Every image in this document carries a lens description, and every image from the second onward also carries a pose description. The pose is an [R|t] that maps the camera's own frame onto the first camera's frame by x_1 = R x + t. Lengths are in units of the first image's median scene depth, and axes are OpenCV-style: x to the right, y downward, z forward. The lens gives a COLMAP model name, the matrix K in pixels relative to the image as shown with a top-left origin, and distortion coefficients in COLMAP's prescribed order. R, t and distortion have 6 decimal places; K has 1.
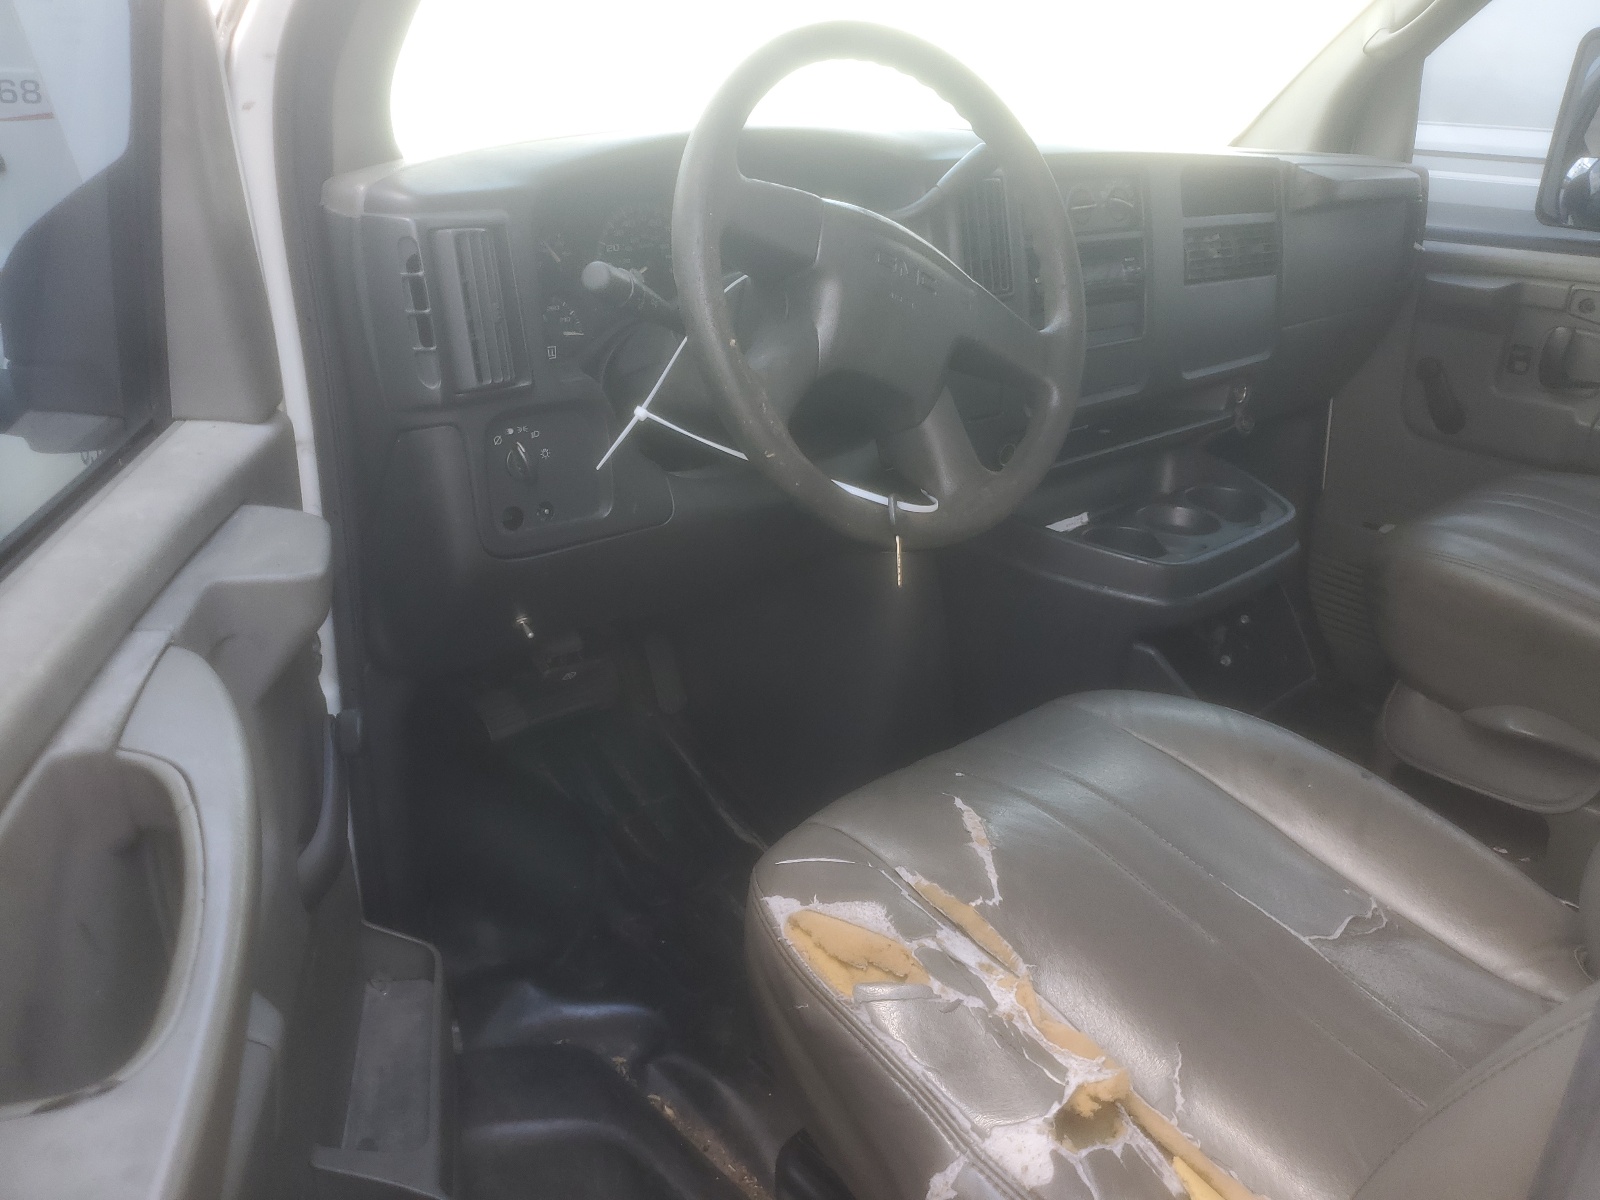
lens RADIAL K [[1224.8, 0, 794.8], [0, 1224.8, 596.2], [0, 0, 1]] dist [0.000001, -0.011616]
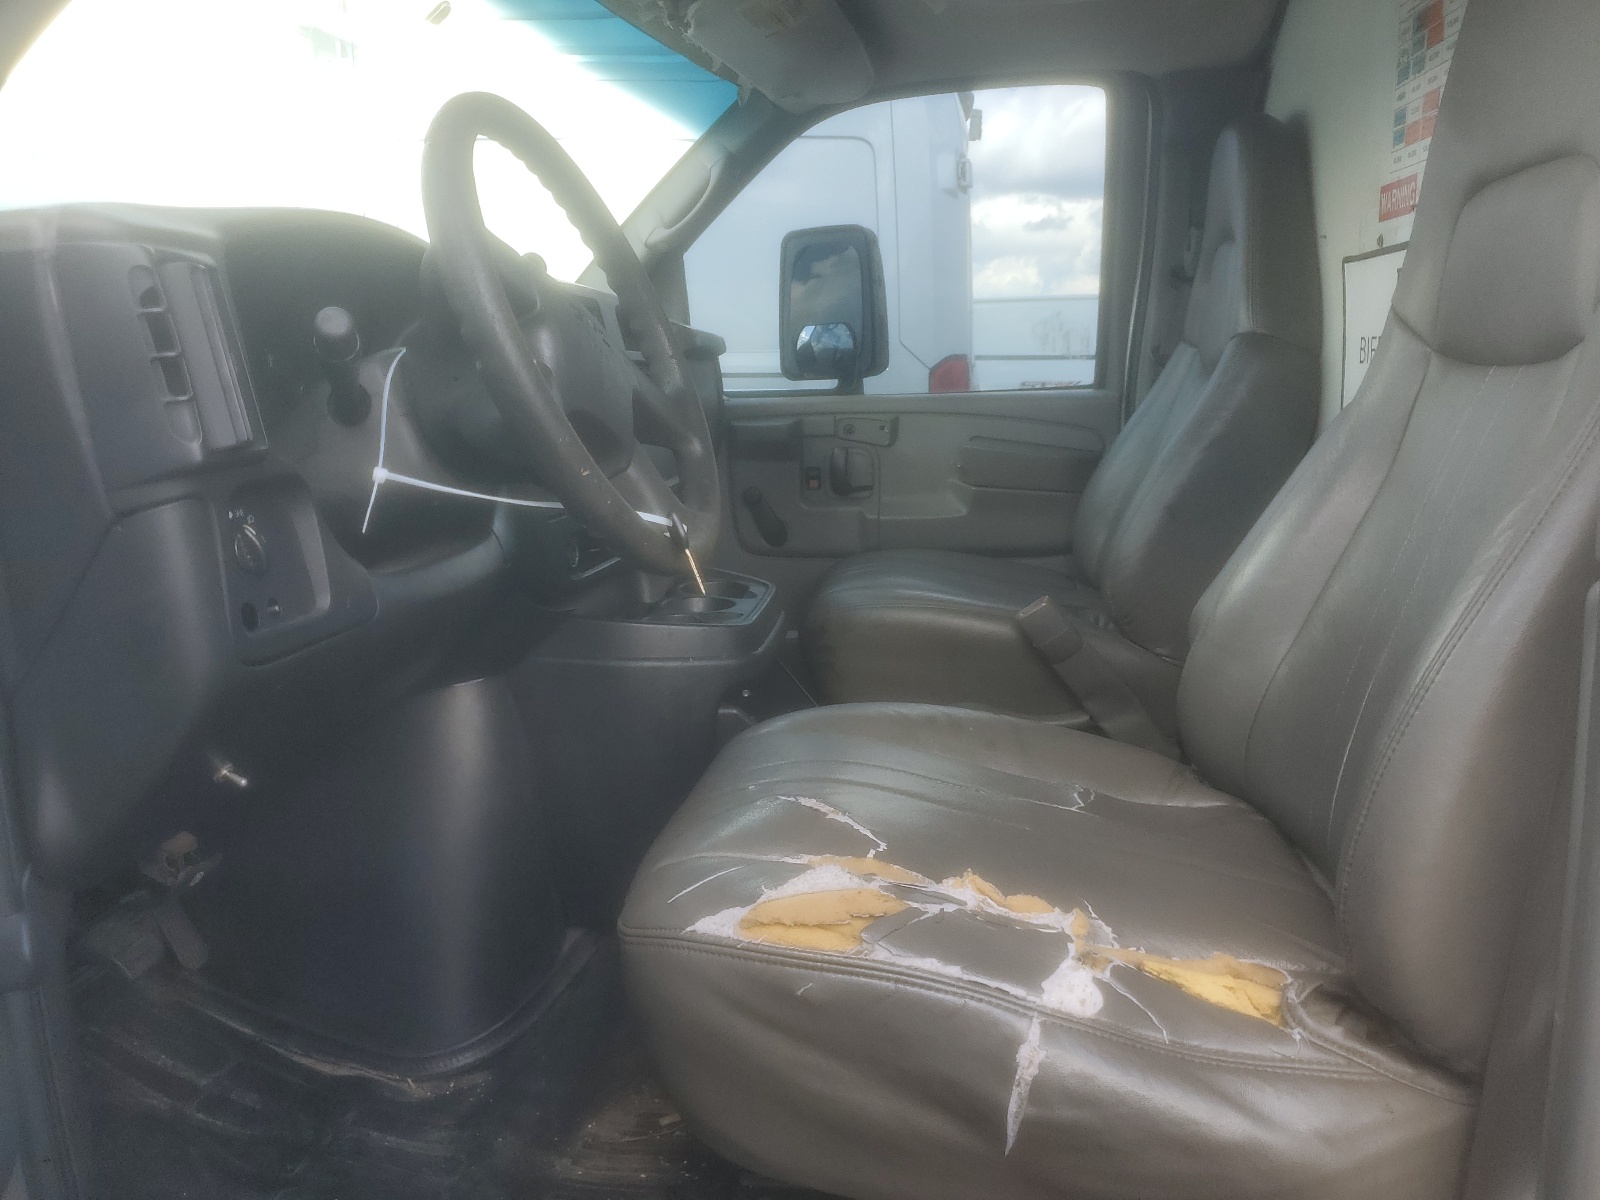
lens RADIAL K [[1224.8, 0, 797.0], [0, 1224.8, 604.8], [0, 0, 1]] dist [0.000001, -0.011616]
pose [[0.775069, -0.166169, 0.609636, -0.430749], [0.286708, 0.952252, -0.104955, 0.117425], [-0.563087, 0.256135, 0.785702, 0.130126]]
